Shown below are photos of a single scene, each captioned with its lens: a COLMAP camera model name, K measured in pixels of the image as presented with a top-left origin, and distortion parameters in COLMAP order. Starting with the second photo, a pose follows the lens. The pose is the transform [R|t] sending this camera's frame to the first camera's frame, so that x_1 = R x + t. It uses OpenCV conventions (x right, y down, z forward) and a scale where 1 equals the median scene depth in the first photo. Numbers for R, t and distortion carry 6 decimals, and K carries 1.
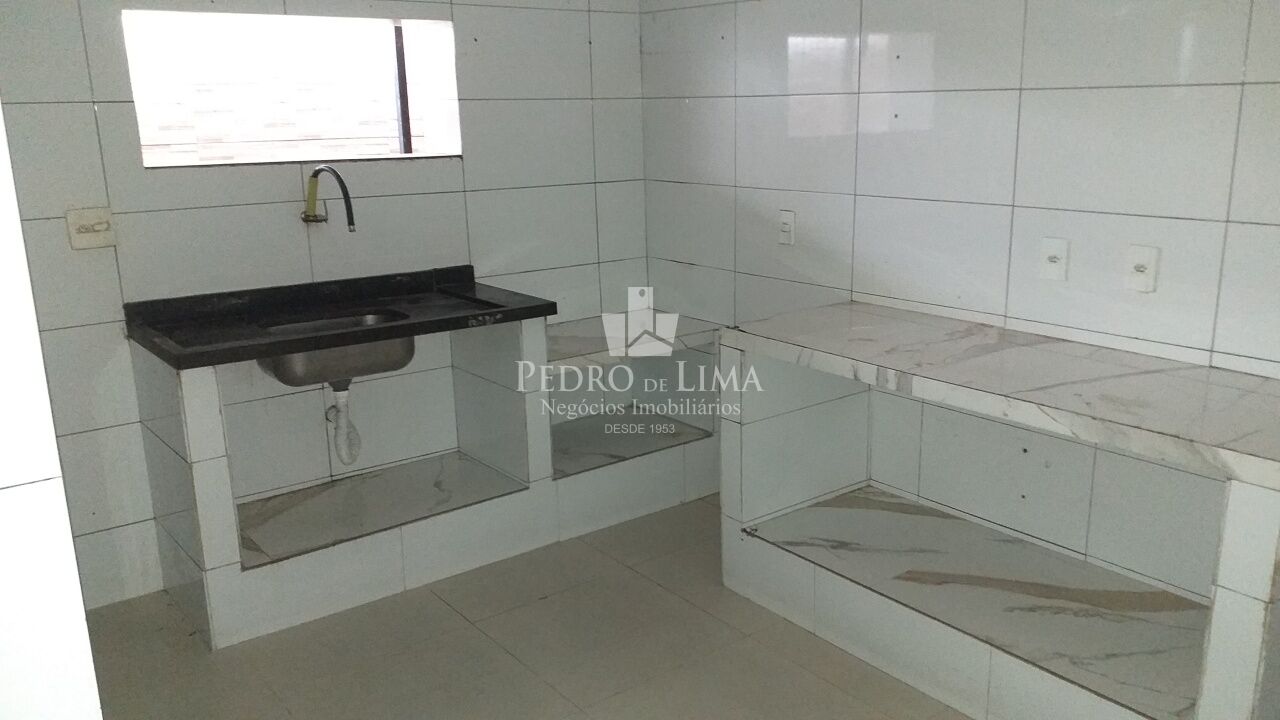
lens RADIAL K [[1034.7, 0, 640.0], [0, 1034.7, 360.0], [0, 0, 1]] dist [0.100070, -0.132012]
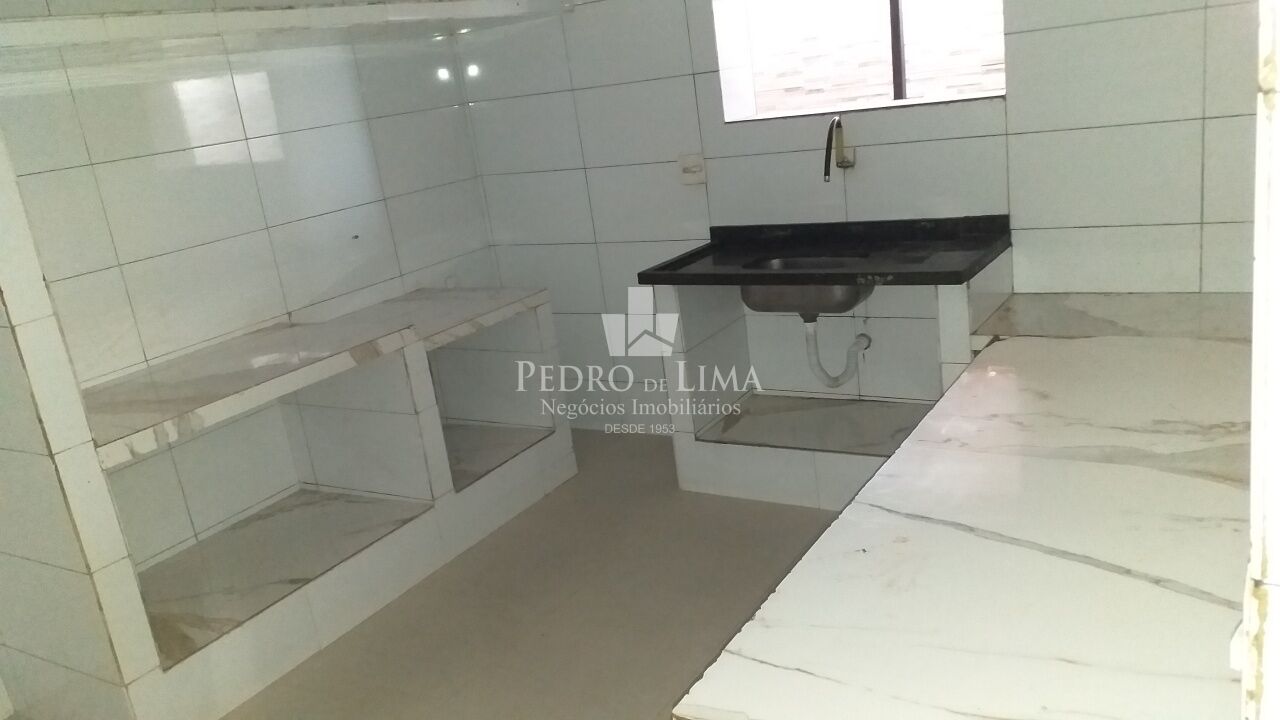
lens RADIAL K [[1013.8, 0, 676.0], [0, 1013.8, 362.8], [0, 0, 1]] dist [0.139192, -0.298130]
pose [[0.371691, 0.231413, -0.899052, 0.675082], [-0.105783, 0.972683, 0.206632, -0.142379], [0.922310, 0.018301, 0.386017, 0.443910]]
